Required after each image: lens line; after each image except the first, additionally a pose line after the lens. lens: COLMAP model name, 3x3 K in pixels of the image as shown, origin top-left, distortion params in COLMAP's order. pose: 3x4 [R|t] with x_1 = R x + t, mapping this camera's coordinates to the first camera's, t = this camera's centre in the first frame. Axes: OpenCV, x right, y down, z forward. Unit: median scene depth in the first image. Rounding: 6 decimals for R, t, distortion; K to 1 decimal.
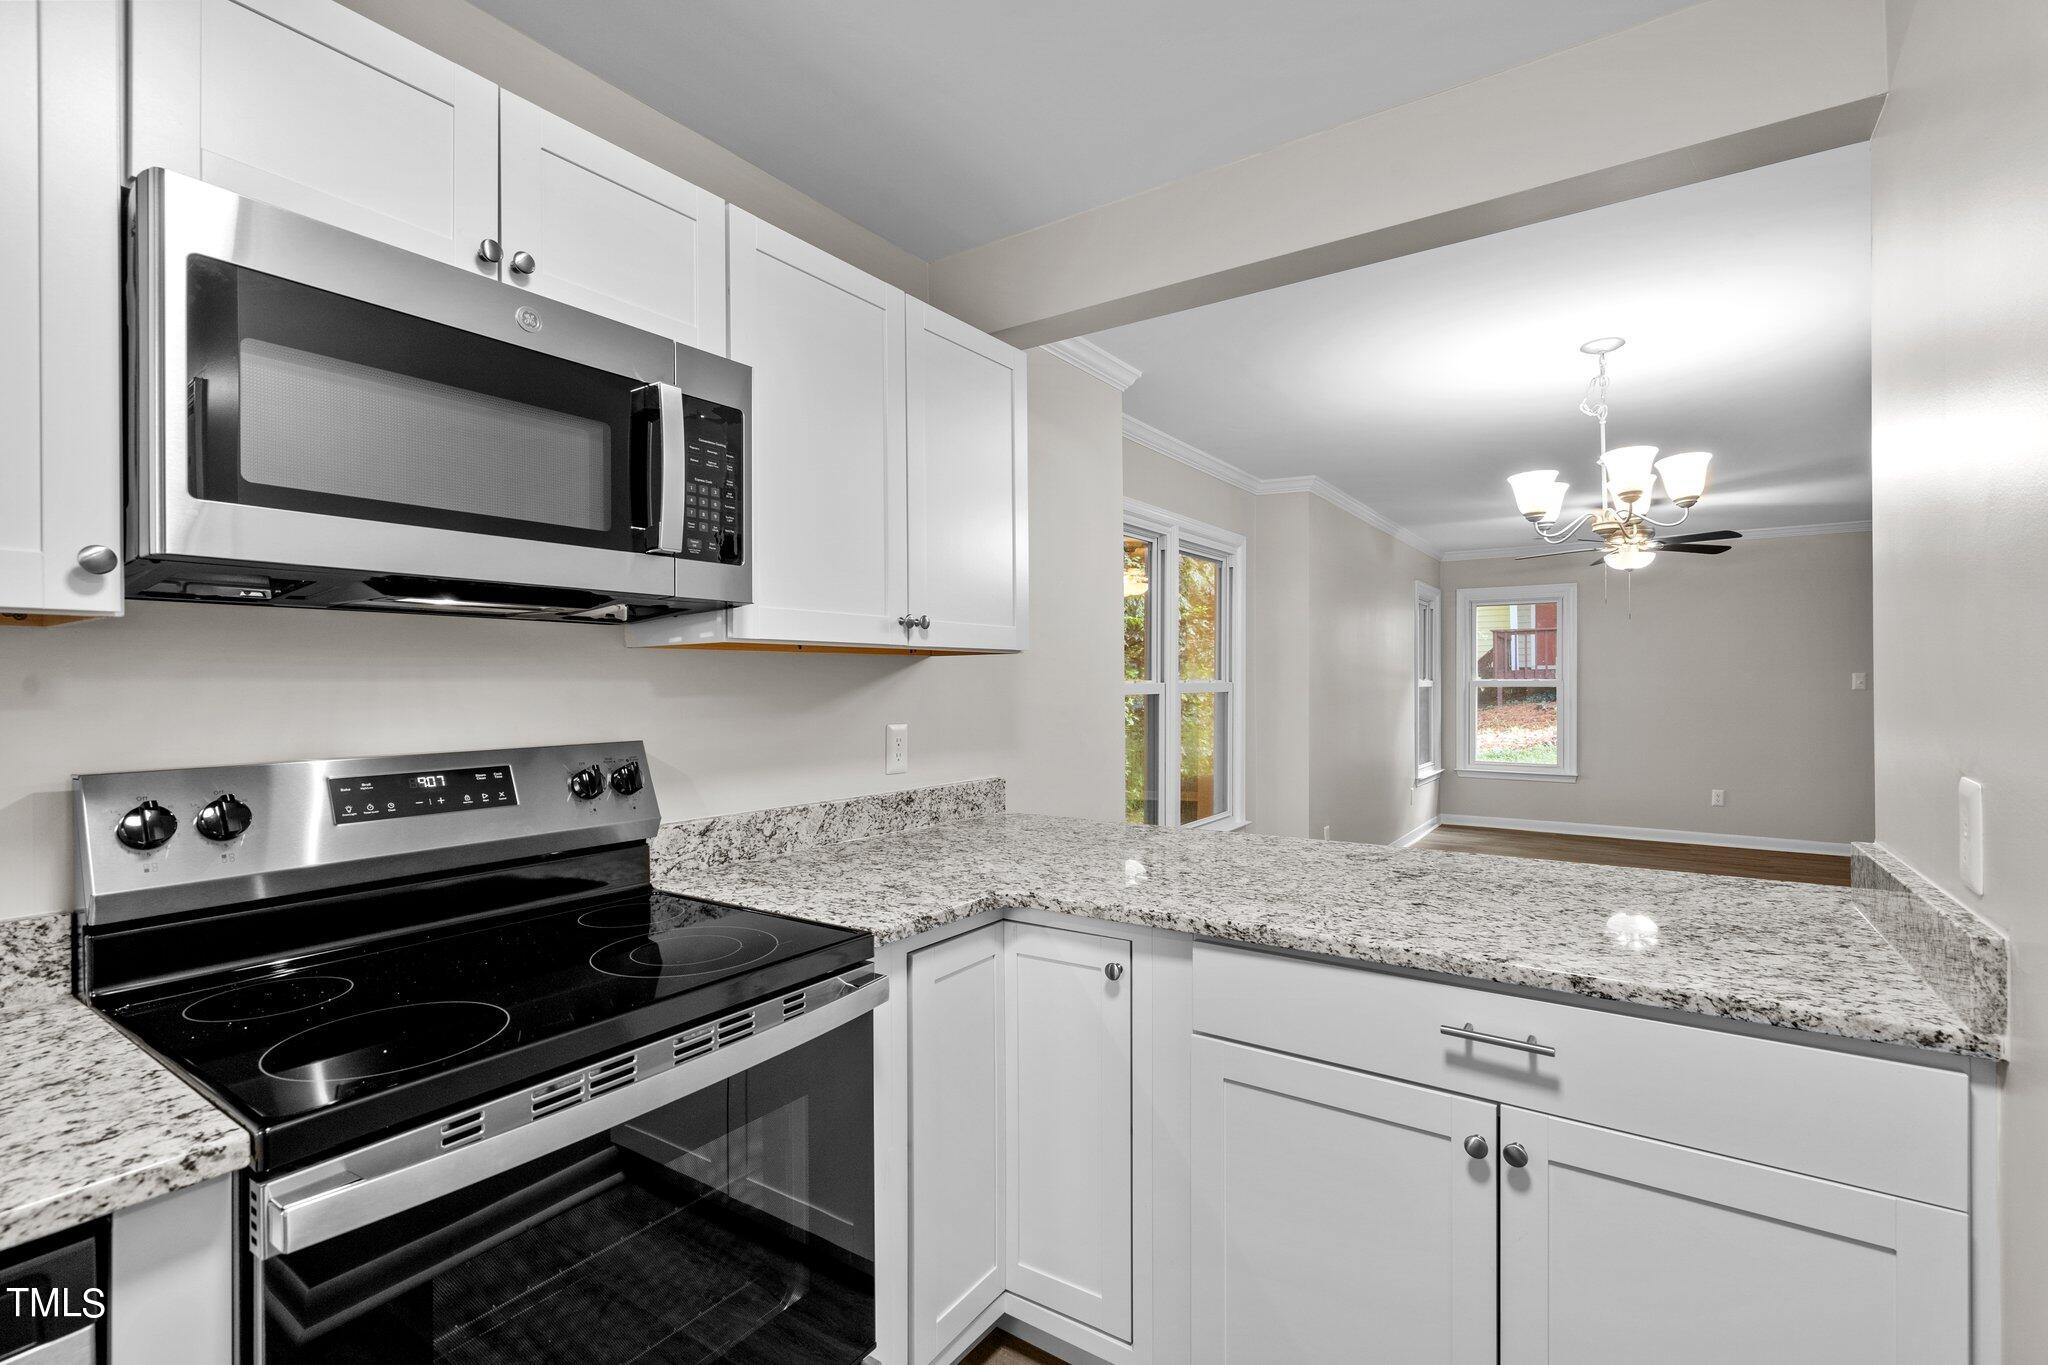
lens RADIAL K [[928.1, 0, 1019.8], [0, 928.1, 682.7], [0, 0, 1]] dist [-0.004099, 0.001390]
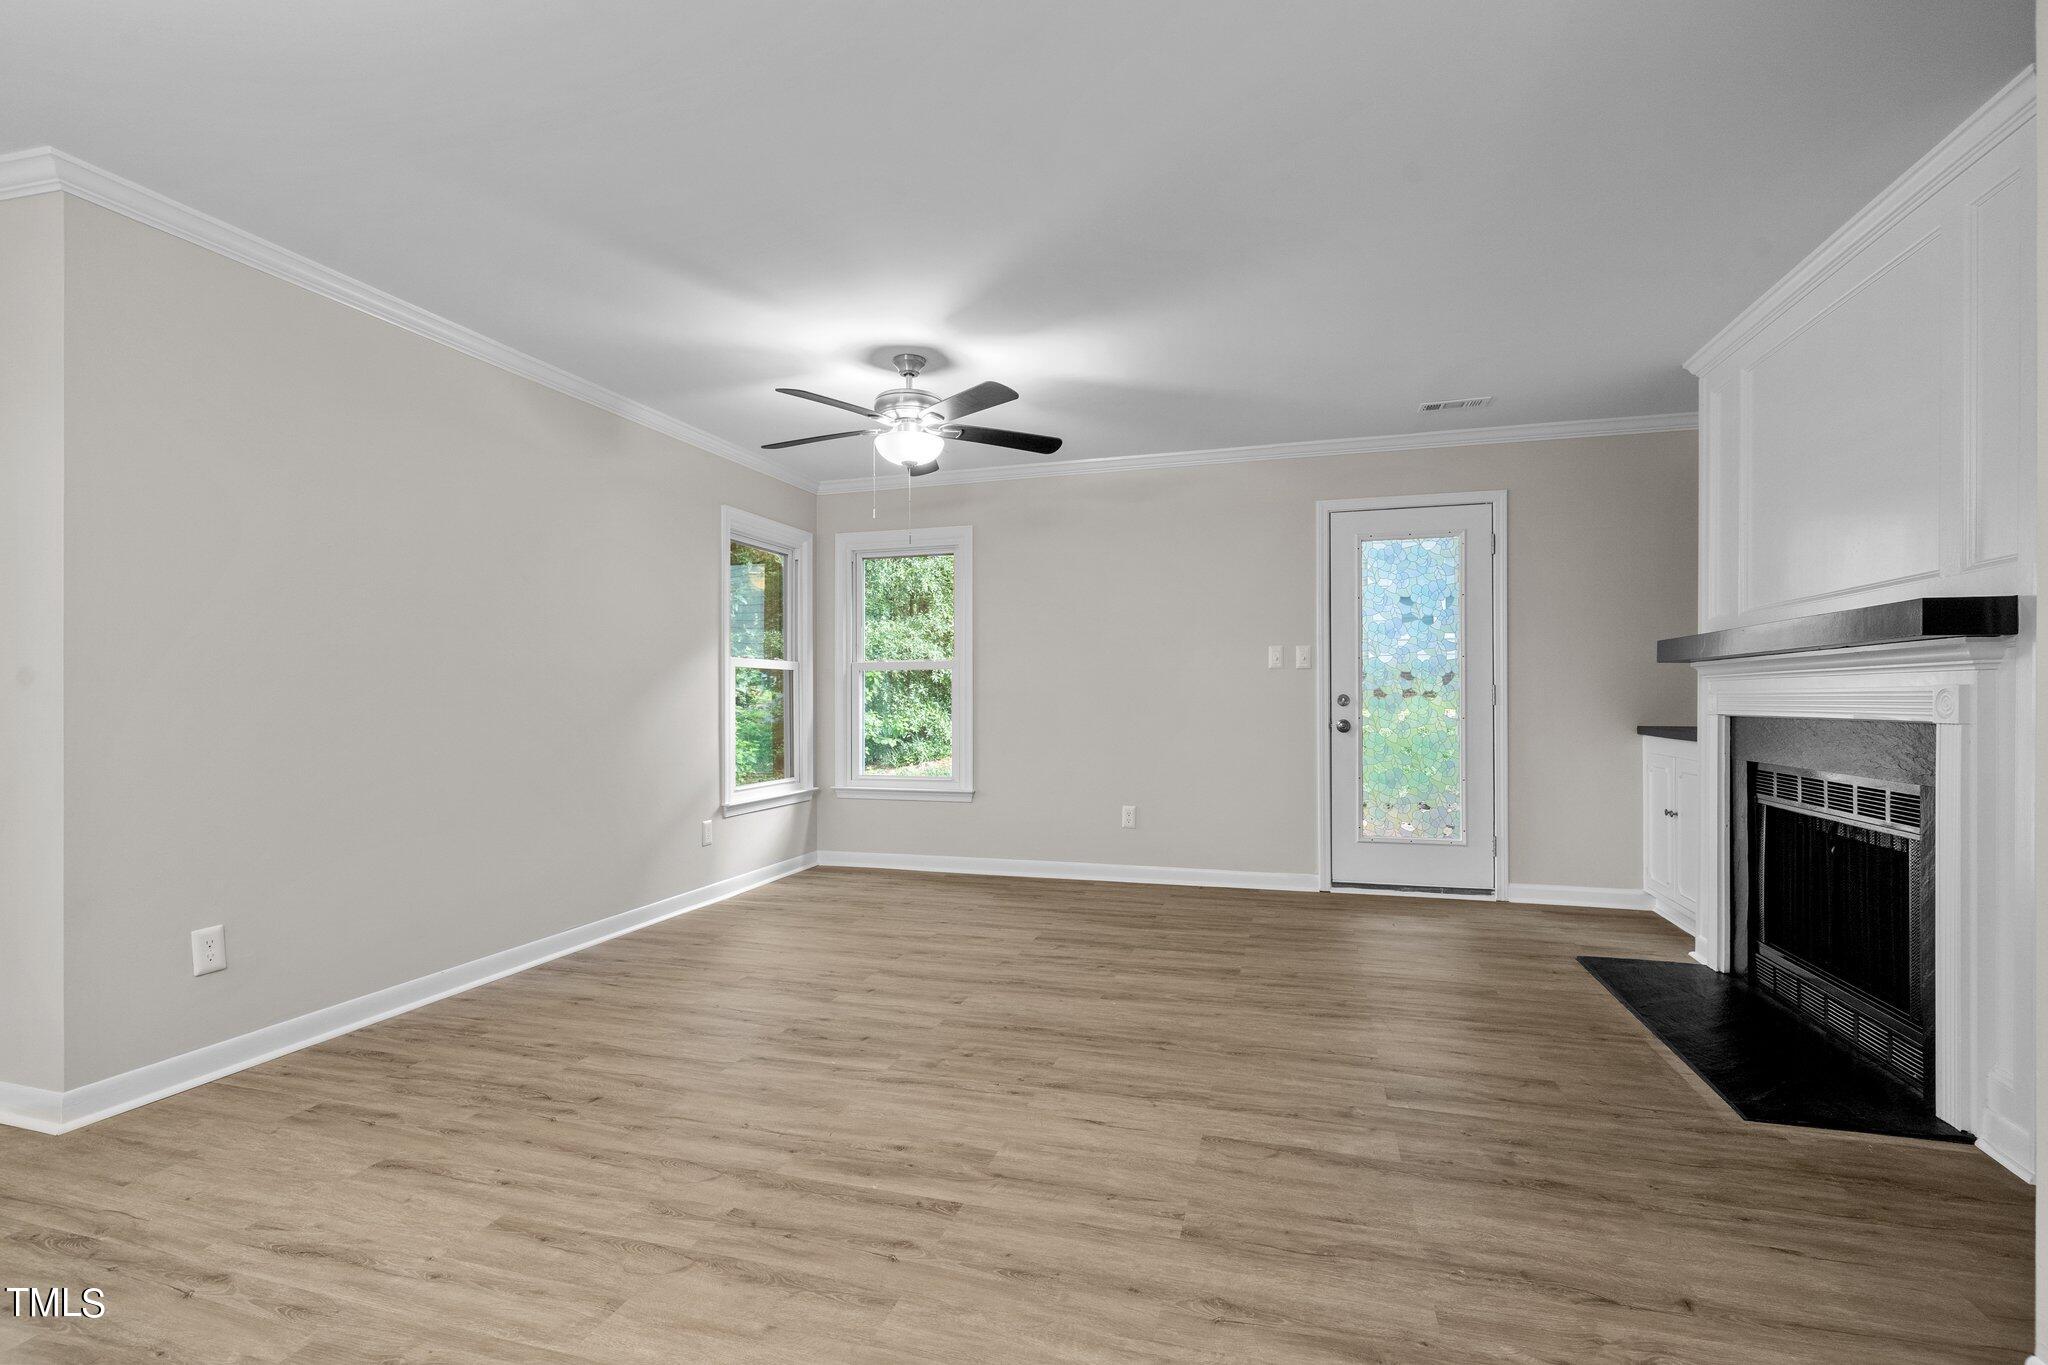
lens RADIAL K [[937.9, 0, 1024.3], [0, 937.9, 689.6], [0, 0, 1]] dist [-0.003113, 0.000777]
pose [[0.951405, 0.000580, 0.307942, 0.537871], [0.001676, 0.999974, -0.007062, 0.033785], [-0.307938, 0.007235, 0.951379, 0.379485]]
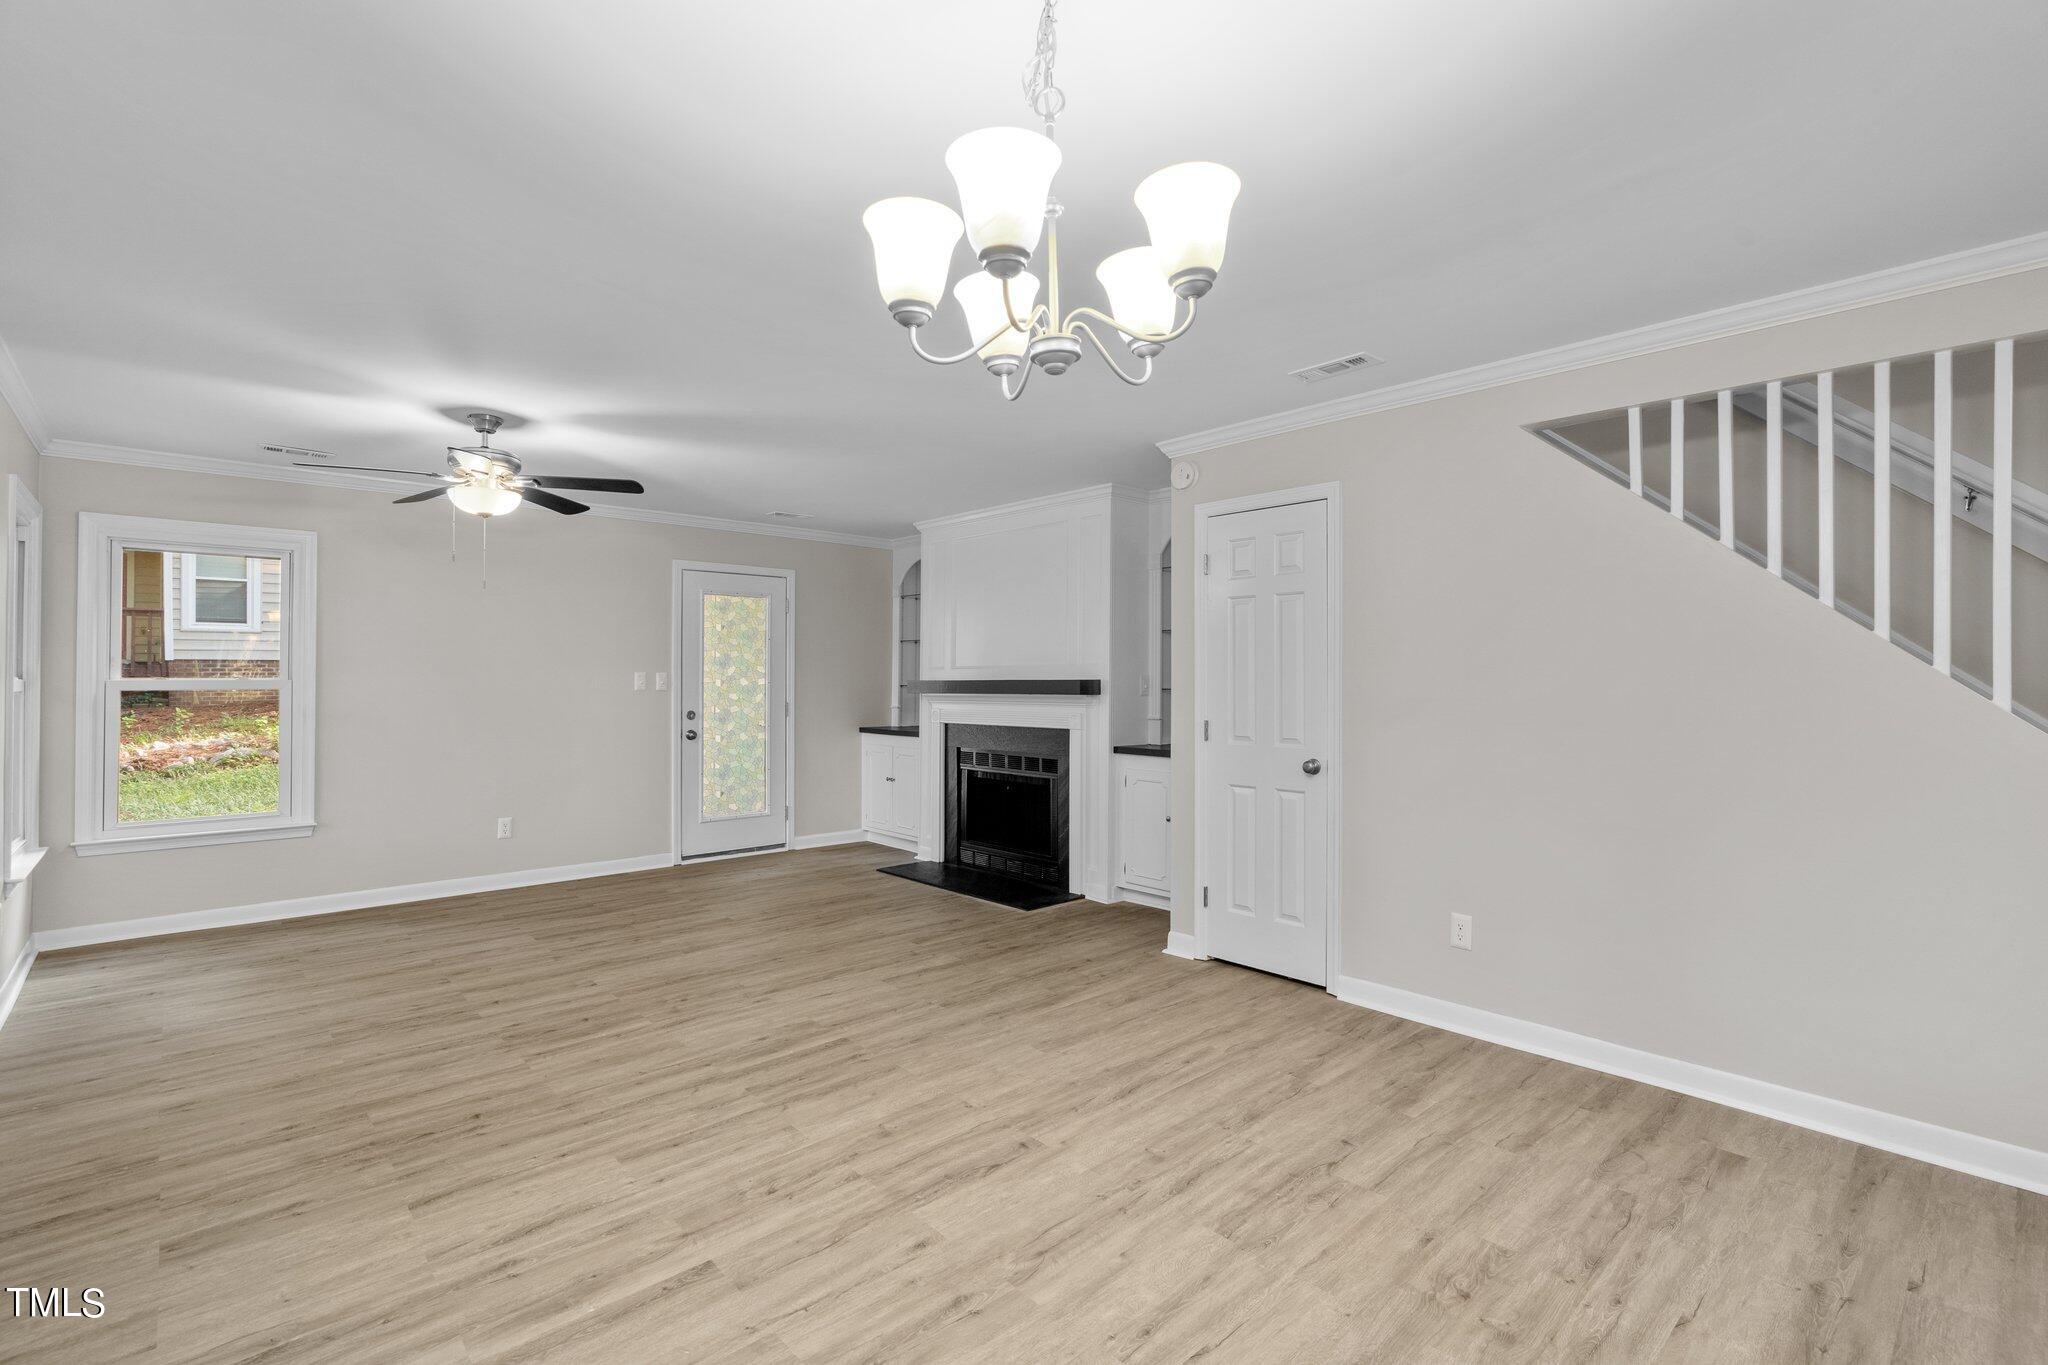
lens RADIAL K [[930.6, 0, 1020.7], [0, 930.6, 670.5], [0, 0, 1]] dist [-0.001377, 0.000969]
pose [[0.226008, 0.012990, 0.974039, 0.092961], [-0.001473, 0.999914, -0.012993, -0.001197], [-0.974124, 0.001502, 0.226008, 0.472236]]
